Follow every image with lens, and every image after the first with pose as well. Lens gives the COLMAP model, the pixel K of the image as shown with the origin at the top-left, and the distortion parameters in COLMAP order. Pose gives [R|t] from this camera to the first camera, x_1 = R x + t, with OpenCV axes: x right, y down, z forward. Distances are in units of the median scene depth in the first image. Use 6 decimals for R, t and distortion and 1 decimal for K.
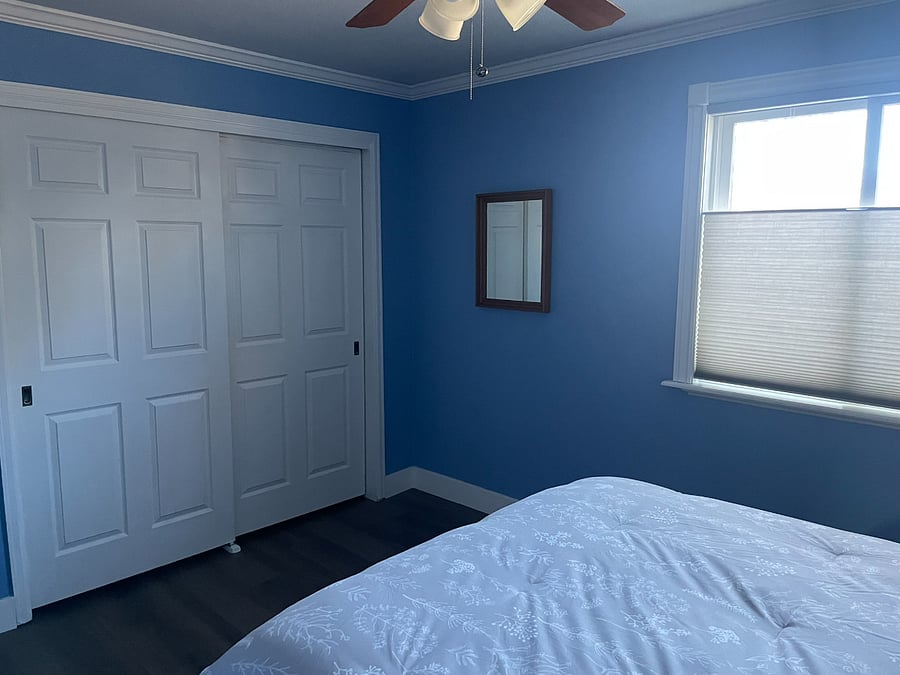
lens RADIAL K [[693.9, 0, 439.2], [0, 693.9, 337.2], [0, 0, 1]] dist [0.004303, 0.002564]
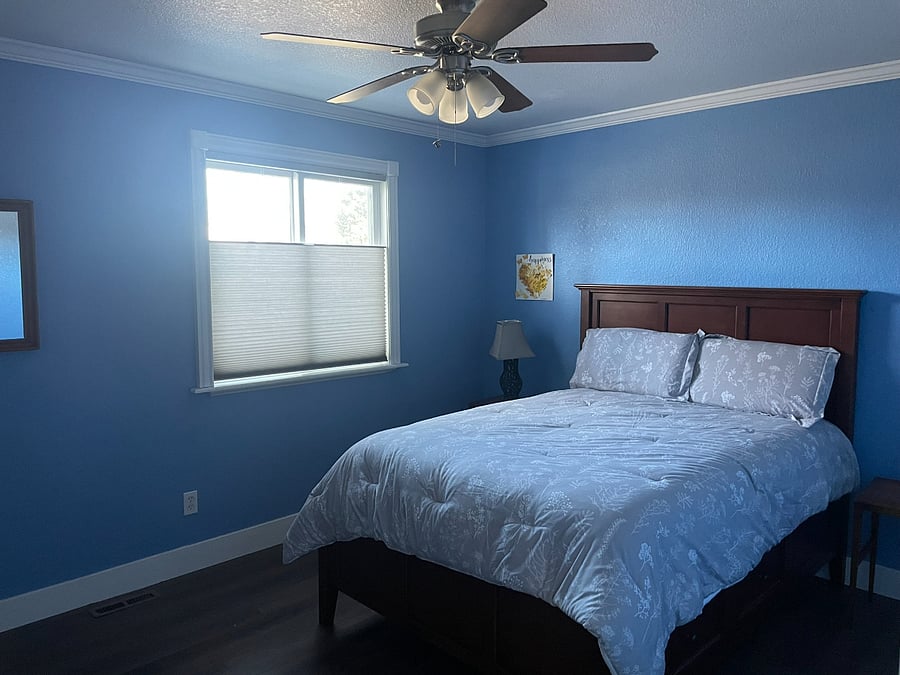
lens RADIAL K [[693.9, 0, 439.2], [0, 693.9, 337.2], [0, 0, 1]] dist [0.004303, 0.002564]
pose [[0.002304, -0.093960, 0.995573, -0.934458], [0.141587, 0.985577, 0.092689, -0.081426], [-0.989923, 0.140746, 0.015574, 0.709364]]
